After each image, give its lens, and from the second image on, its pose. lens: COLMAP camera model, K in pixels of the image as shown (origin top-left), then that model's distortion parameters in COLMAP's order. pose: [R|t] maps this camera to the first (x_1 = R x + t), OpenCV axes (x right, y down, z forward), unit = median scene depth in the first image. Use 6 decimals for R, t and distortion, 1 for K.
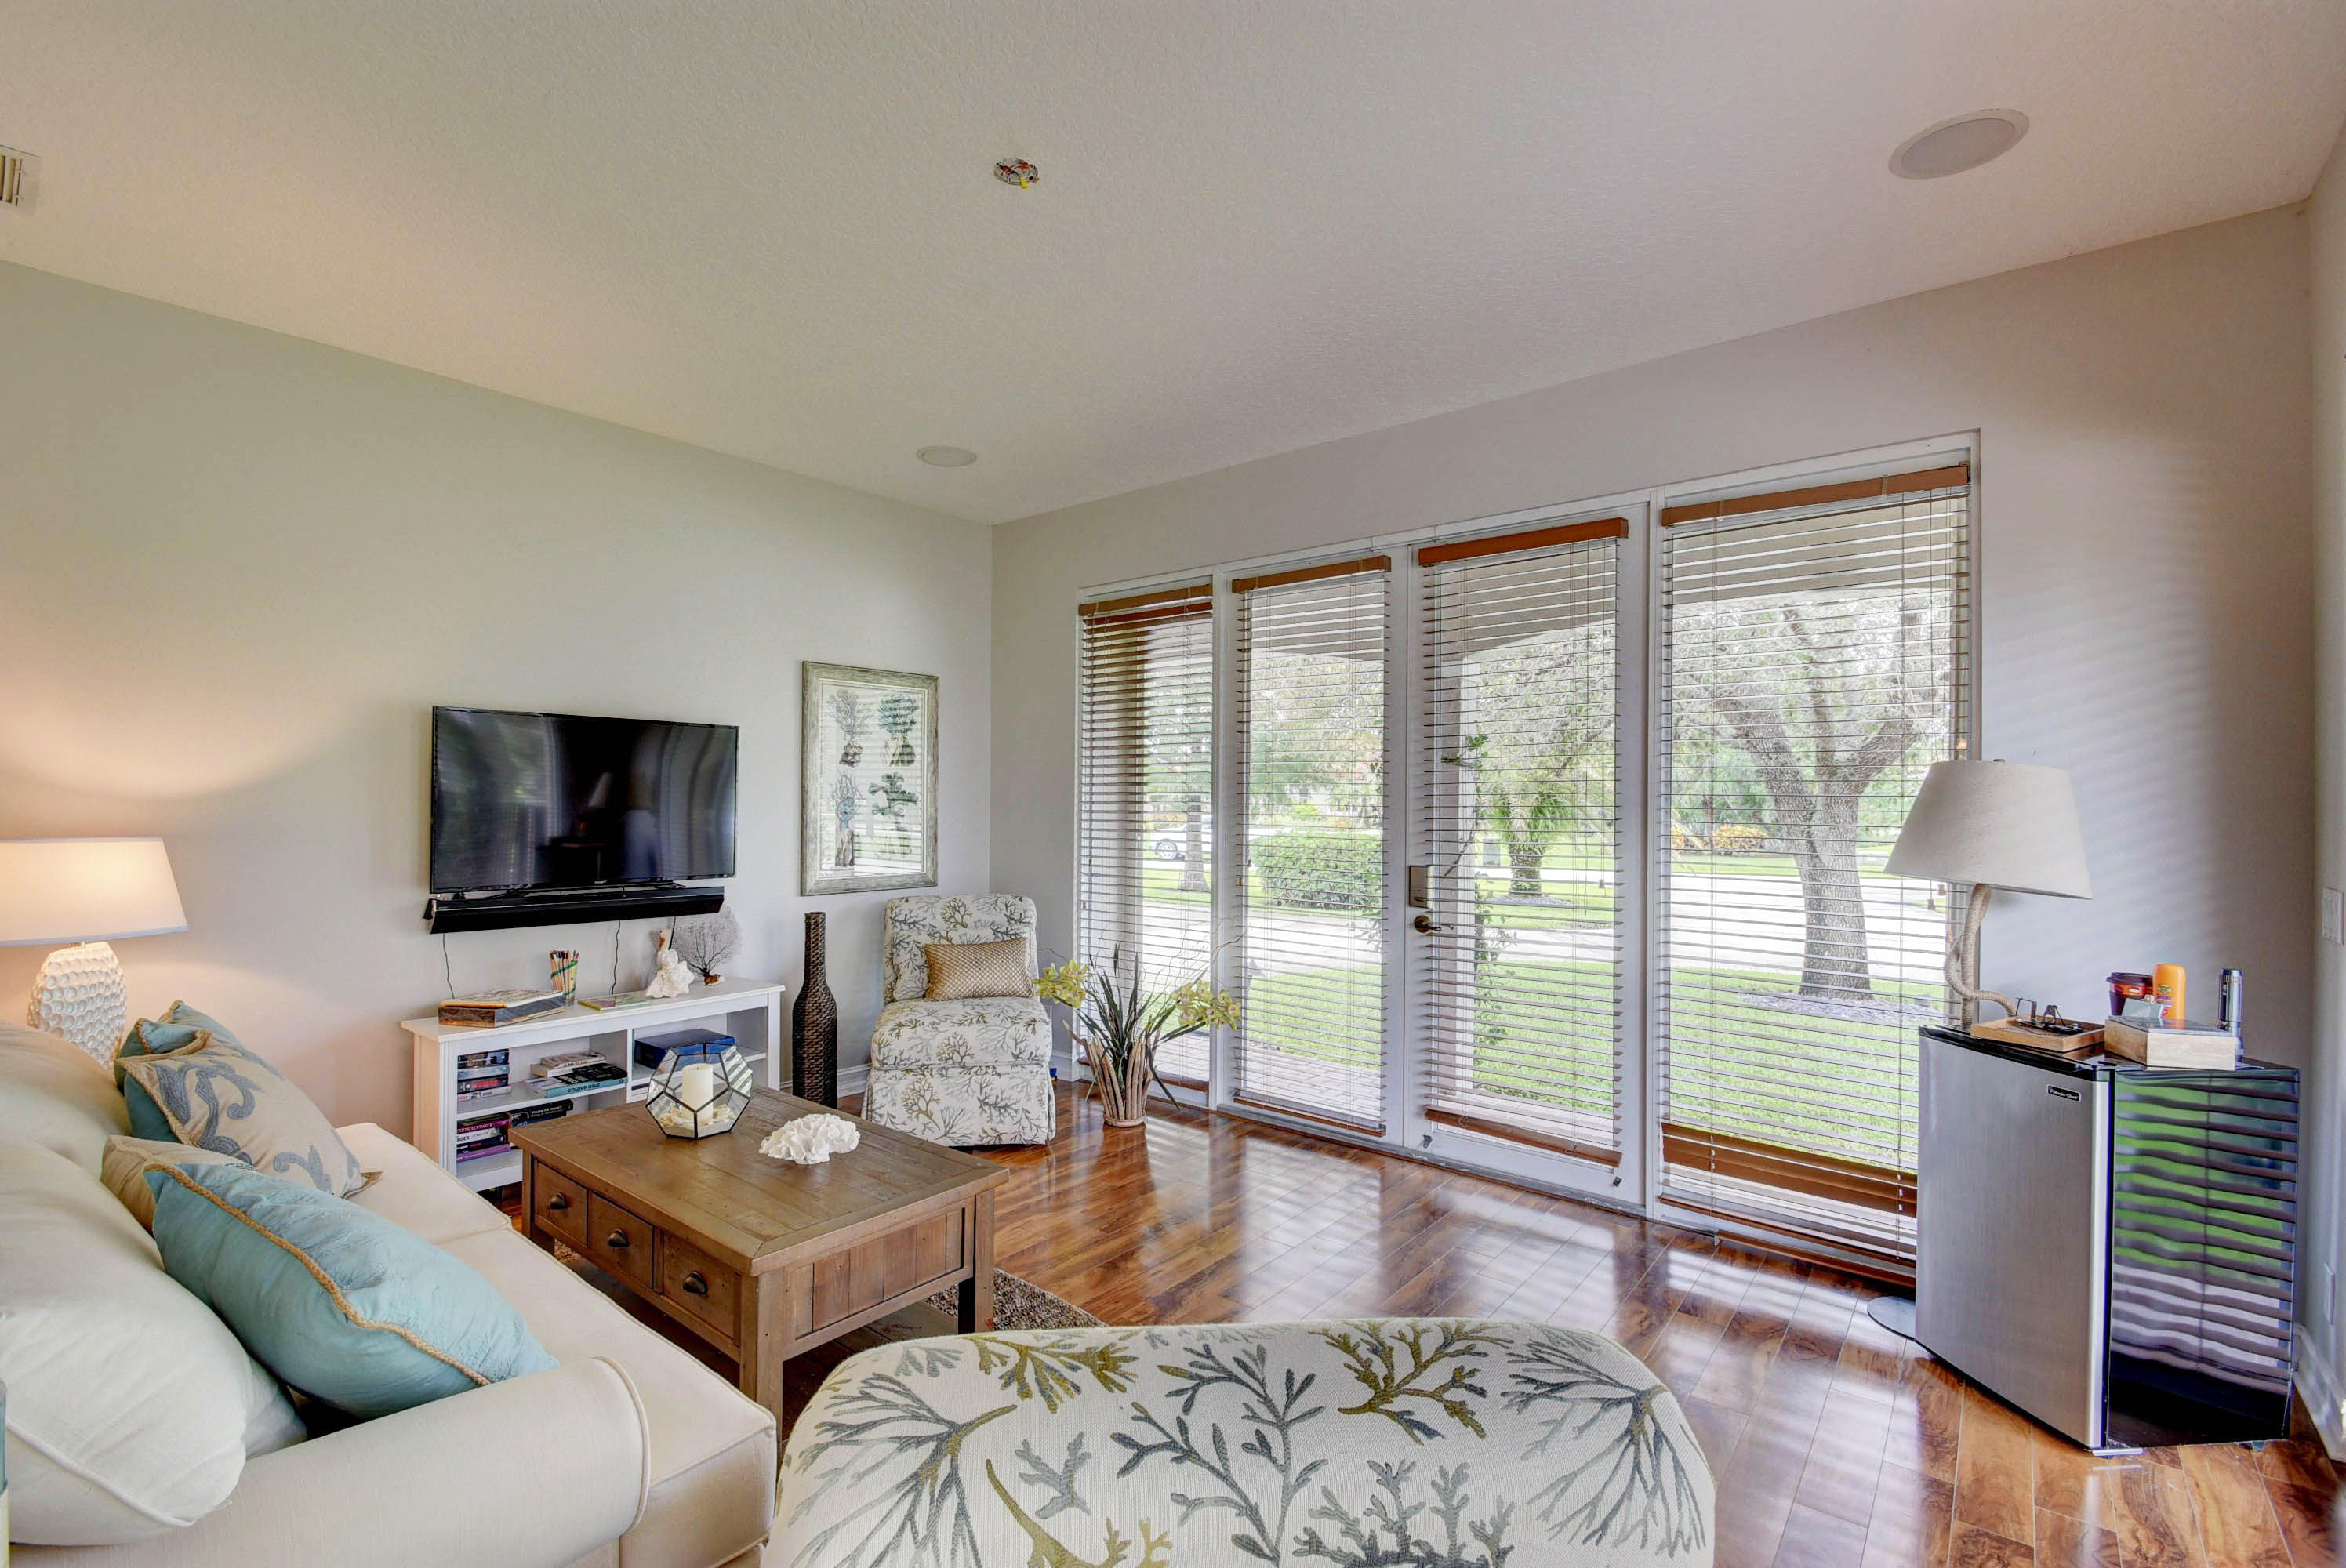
lens RADIAL K [[1061.8, 0, 1132.9], [0, 1061.8, 797.5], [0, 0, 1]] dist [0.014016, -0.019011]
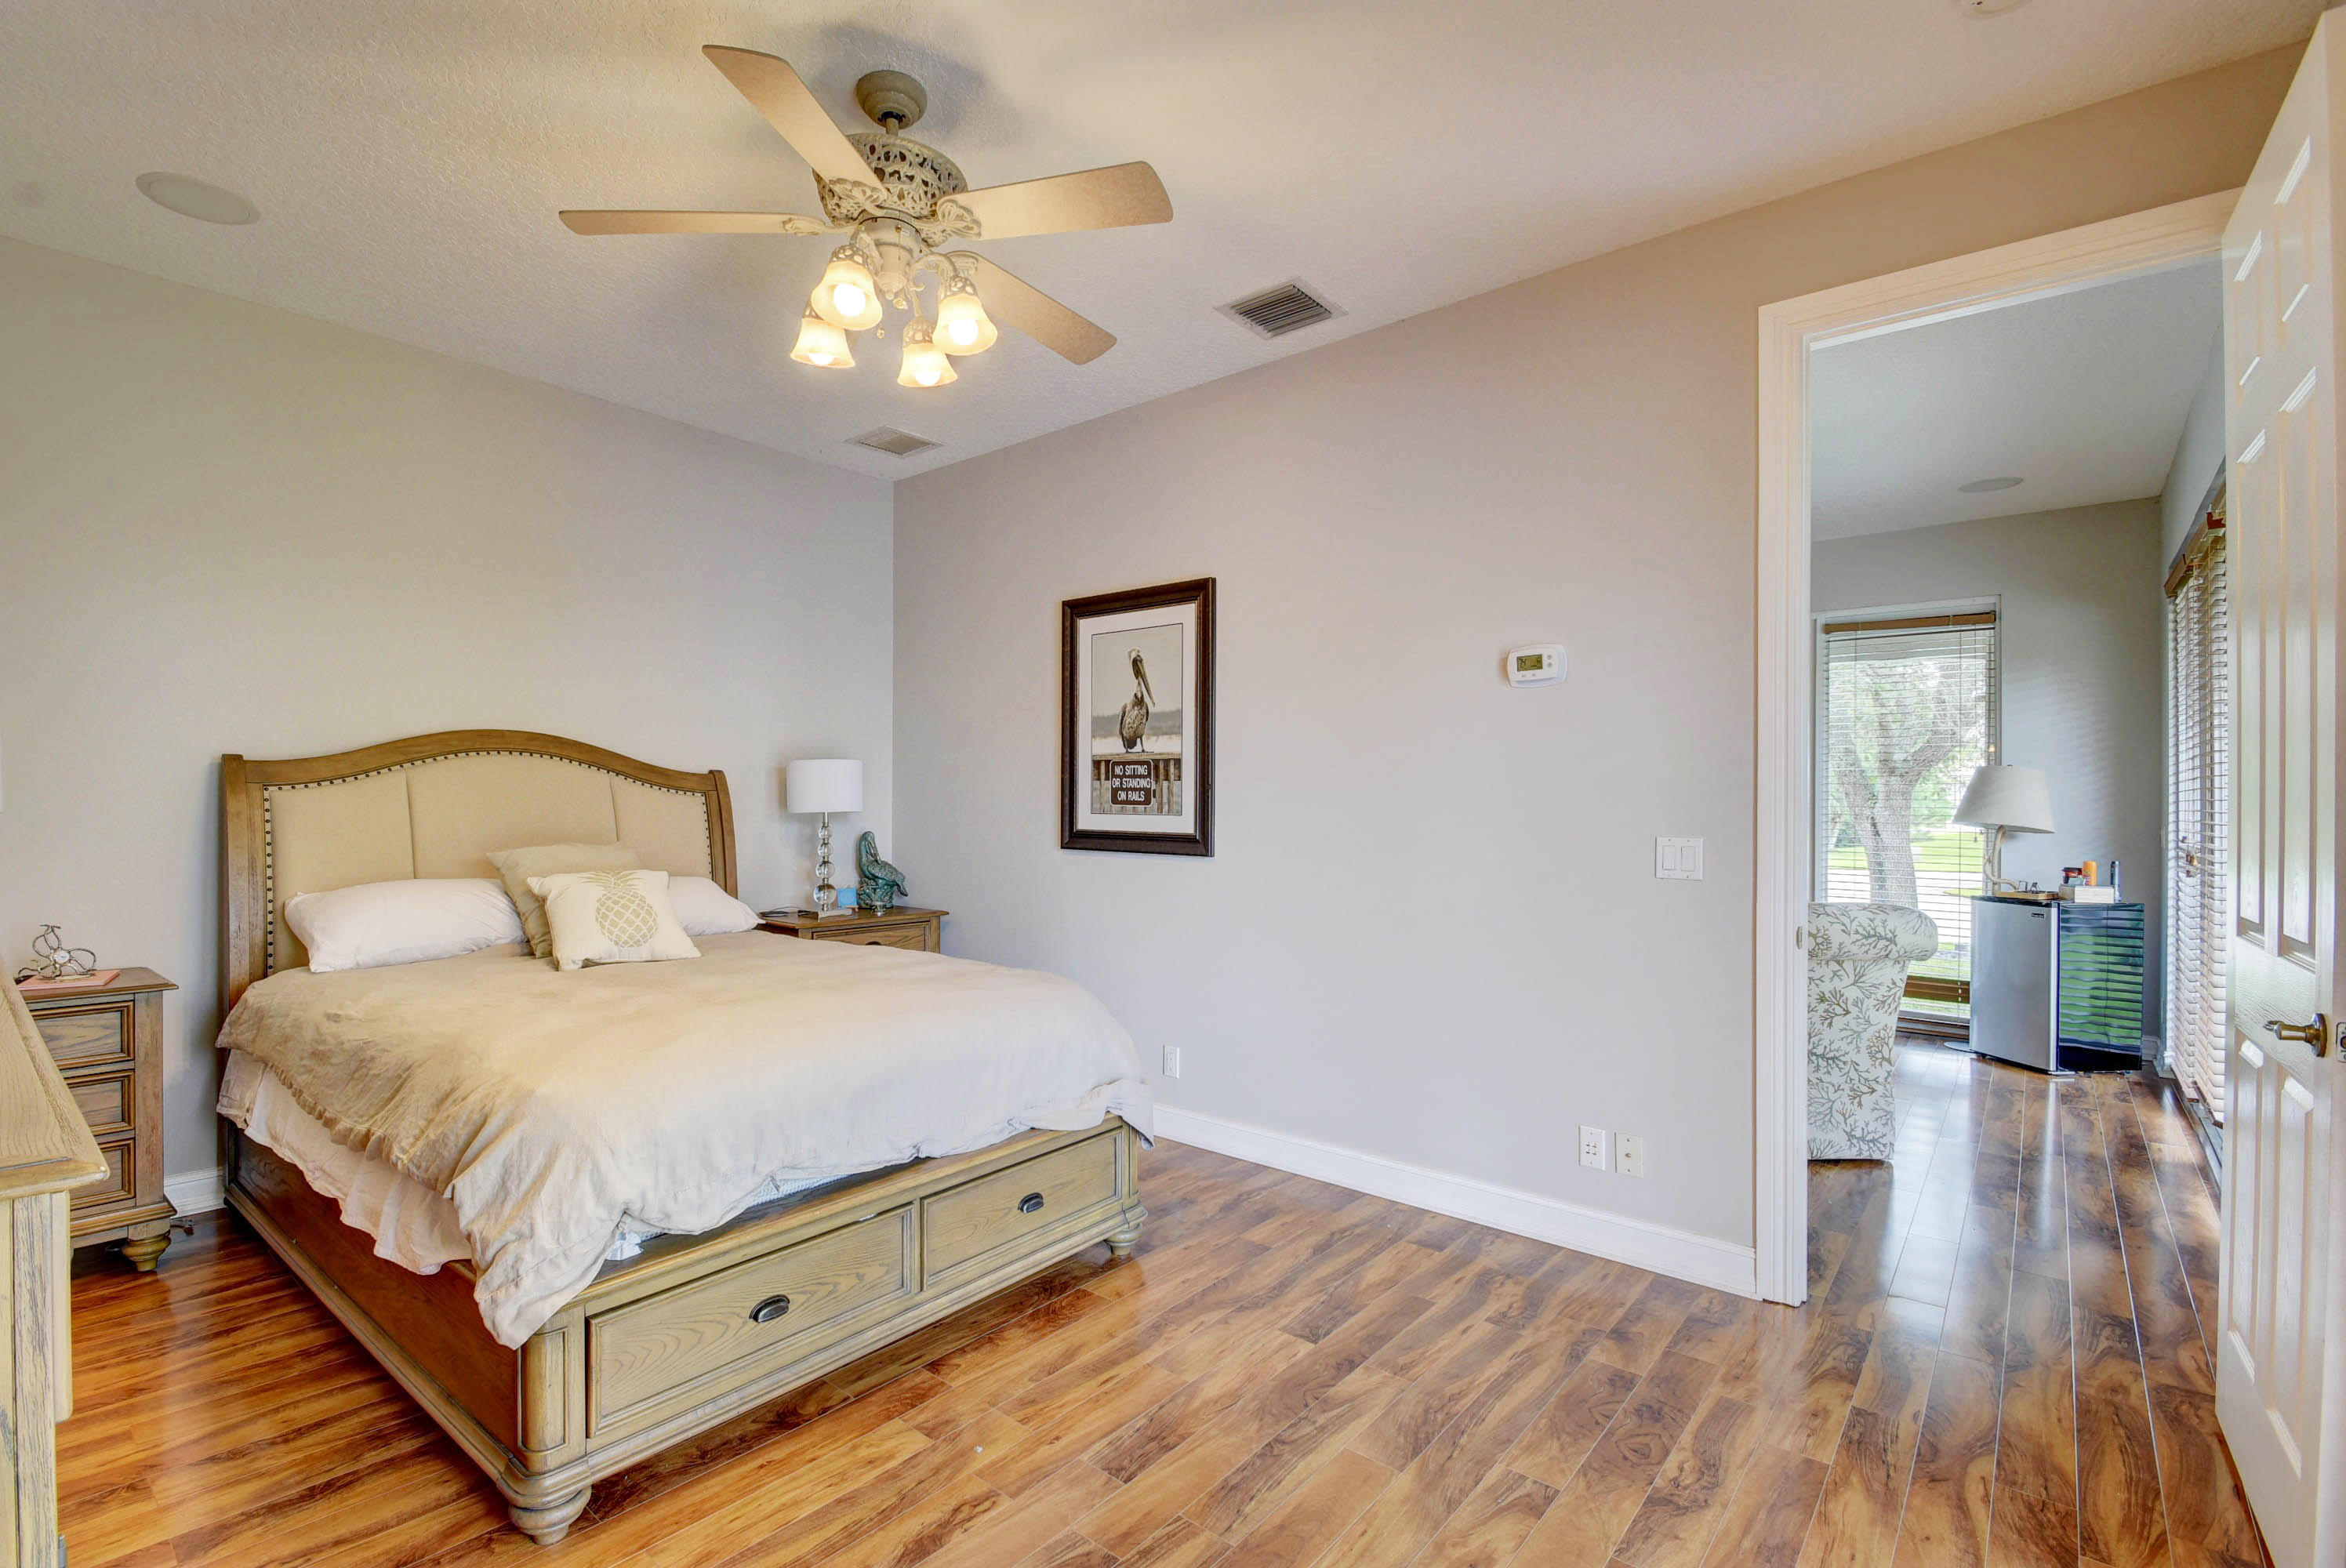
lens RADIAL K [[1061.8, 0, 1132.9], [0, 1061.8, 797.5], [0, 0, 1]] dist [0.014016, -0.019011]
pose [[0.999803, -0.000090, -0.019830, -0.502534], [0.000138, 0.999997, 0.002408, 0.013444], [0.019829, -0.002411, 0.999800, -0.651282]]
